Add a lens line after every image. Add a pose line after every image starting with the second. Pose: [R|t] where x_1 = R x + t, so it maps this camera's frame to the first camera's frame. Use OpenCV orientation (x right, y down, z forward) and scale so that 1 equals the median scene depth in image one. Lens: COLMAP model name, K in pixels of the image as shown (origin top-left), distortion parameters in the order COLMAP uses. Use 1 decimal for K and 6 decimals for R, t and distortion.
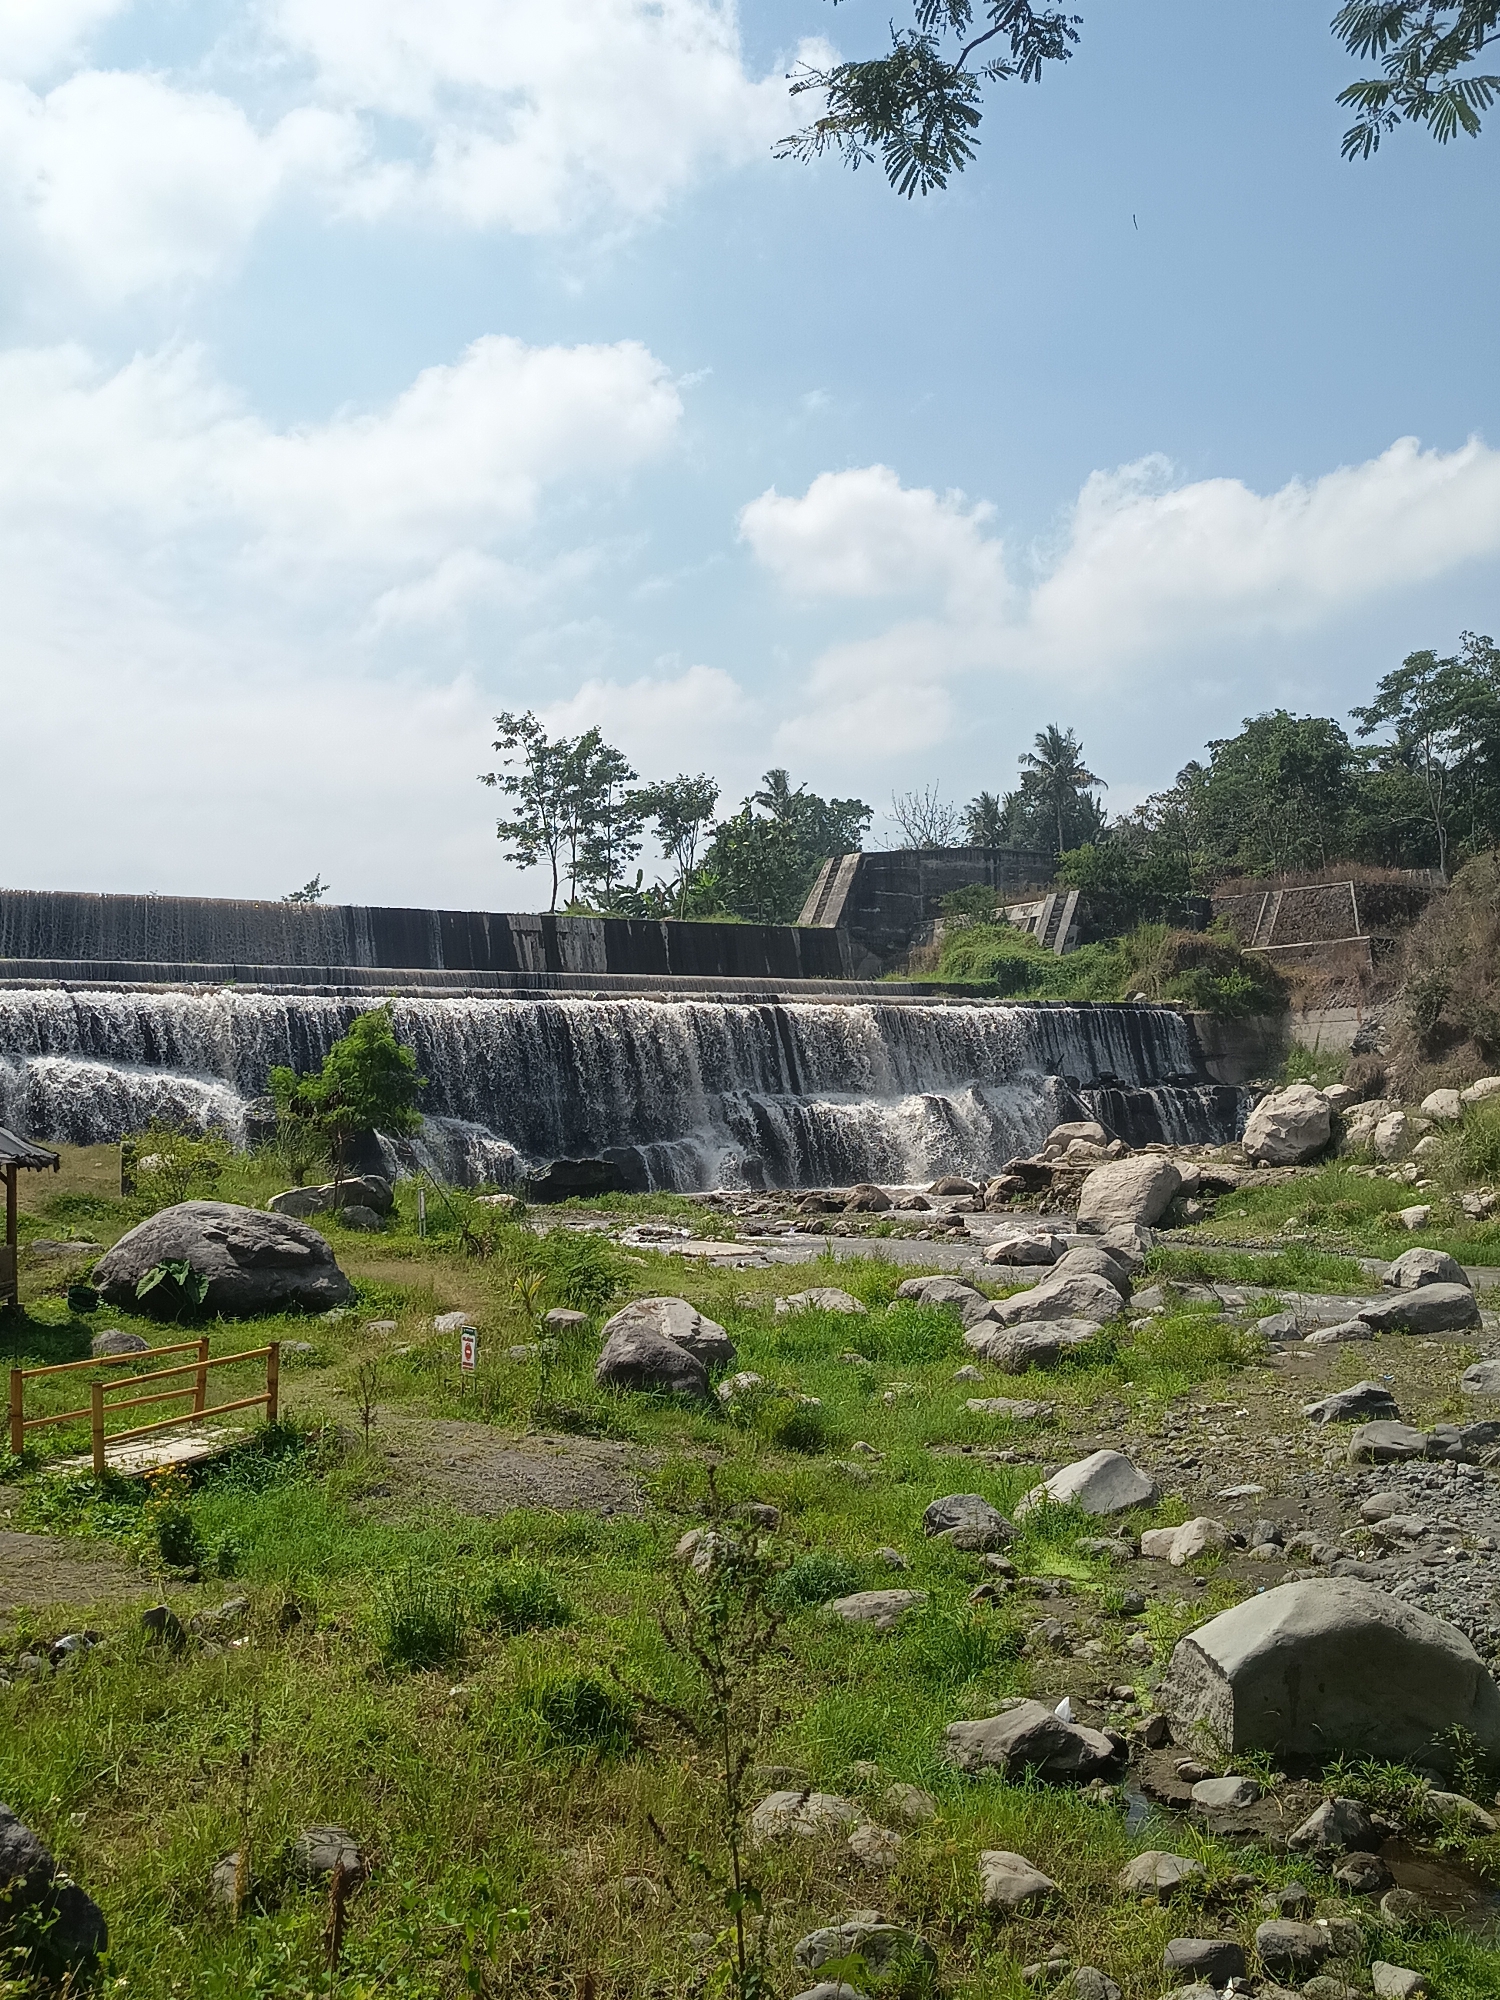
lens RADIAL K [[2164.4, 0, 750.9], [0, 2164.4, 1002.5], [0, 0, 1]] dist [0.098504, 0.000000]
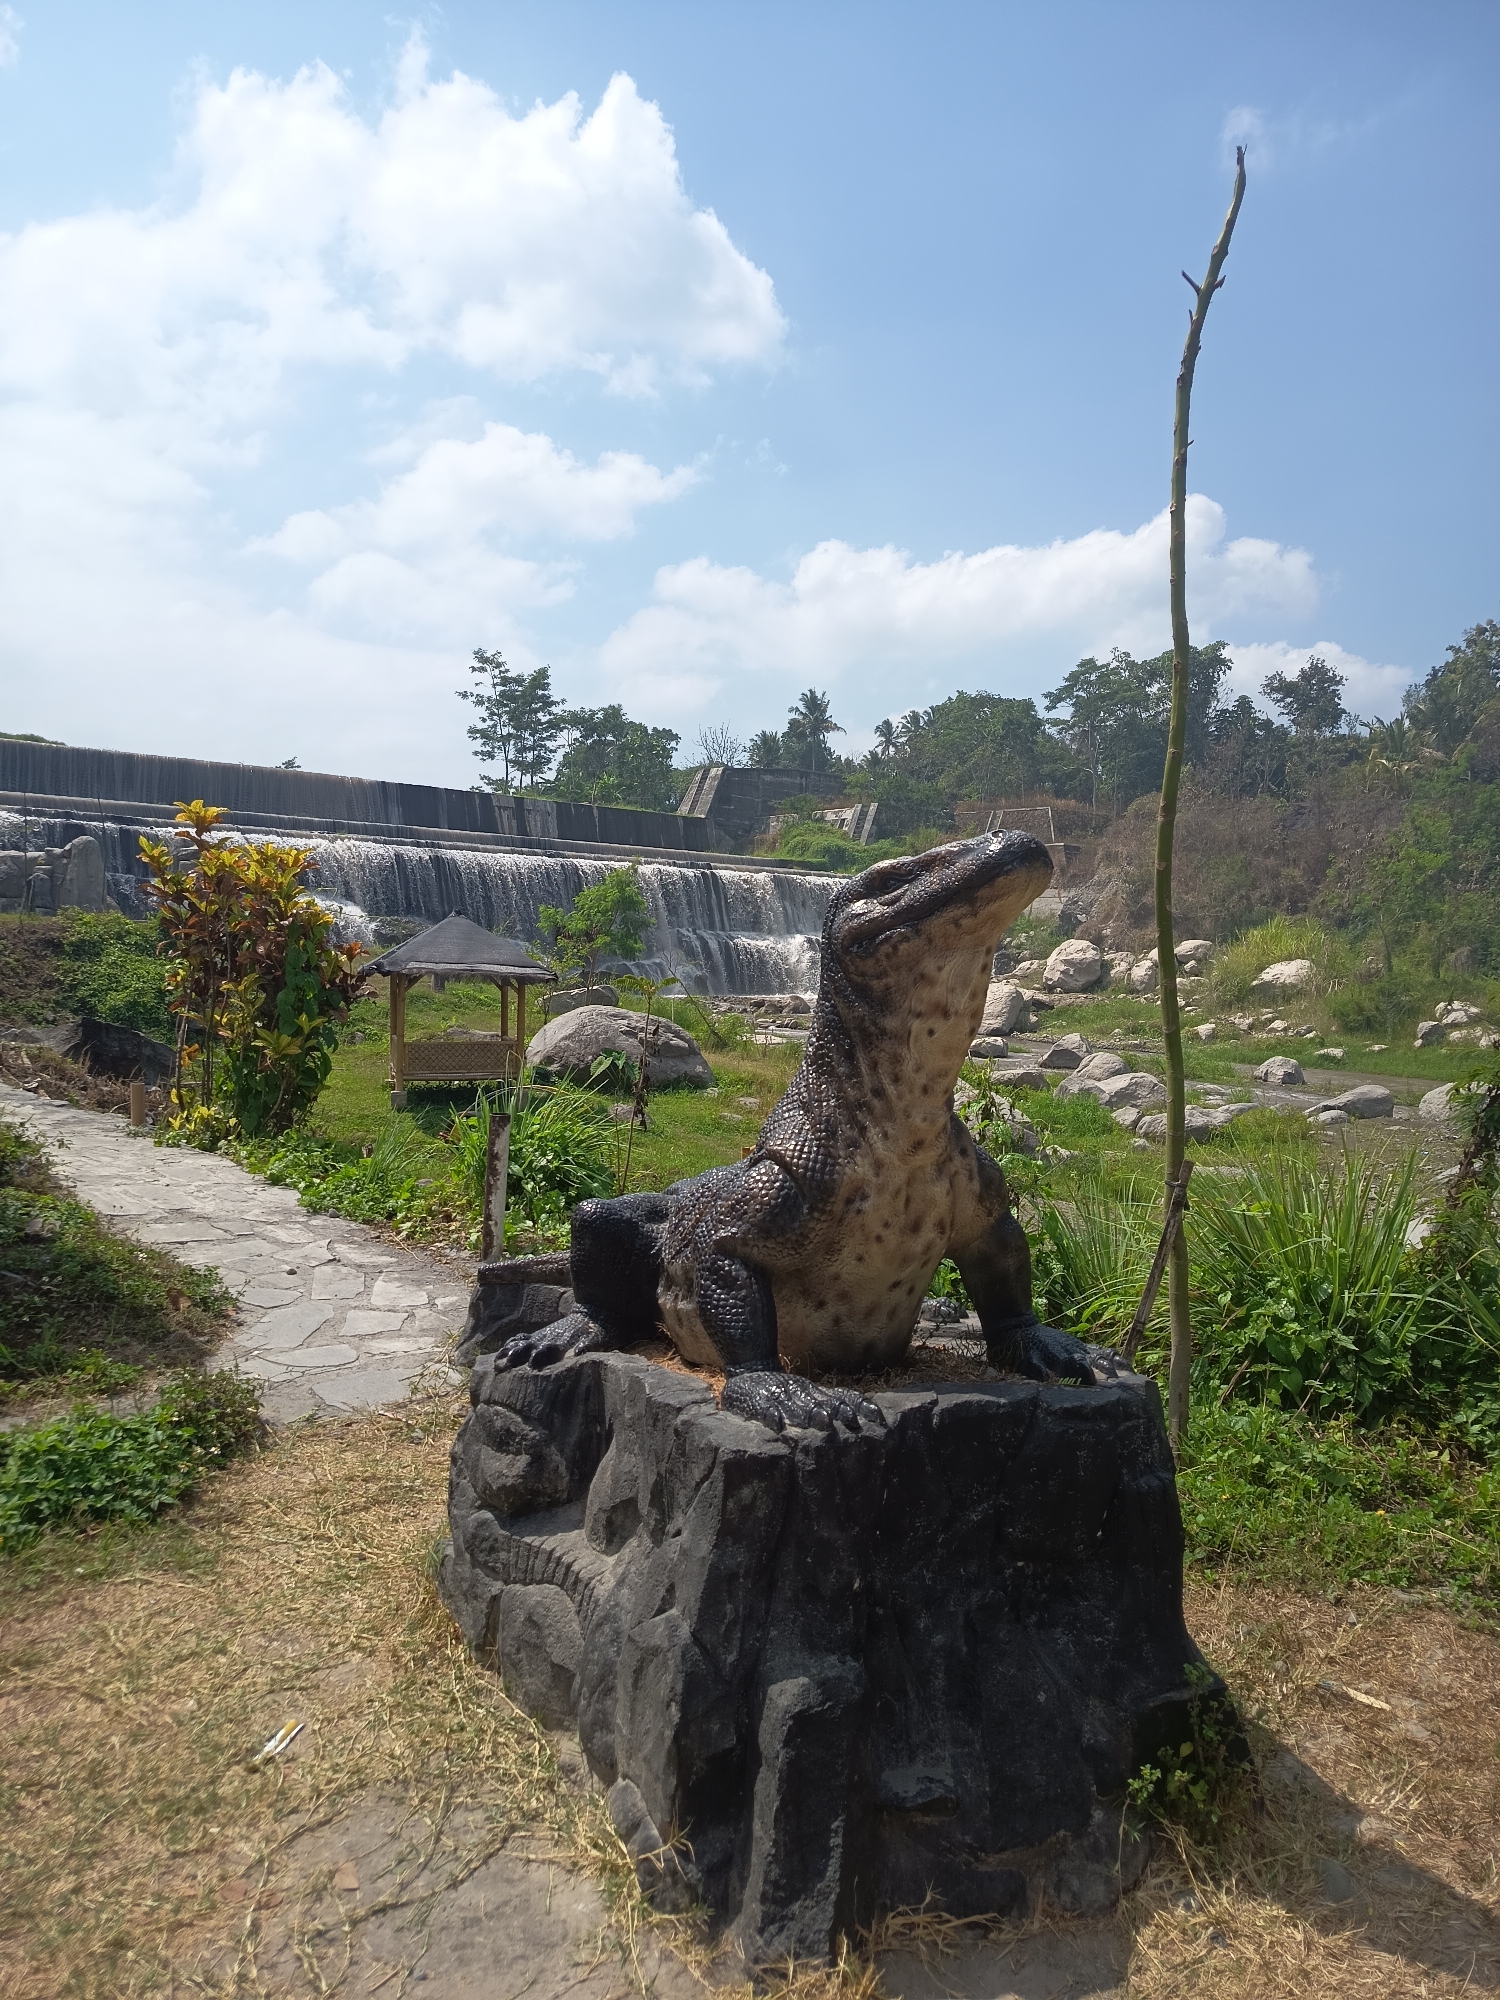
lens RADIAL K [[1403.6, 0, 748.4], [0, 1403.6, 993.7], [0, 0, 1]] dist [0.145474, 0.000120]
pose [[0.979141, 0.034264, 0.200273, -0.128385], [-0.052367, 0.994935, 0.085807, 0.001214], [-0.196319, -0.094505, 0.975975, 0.047220]]
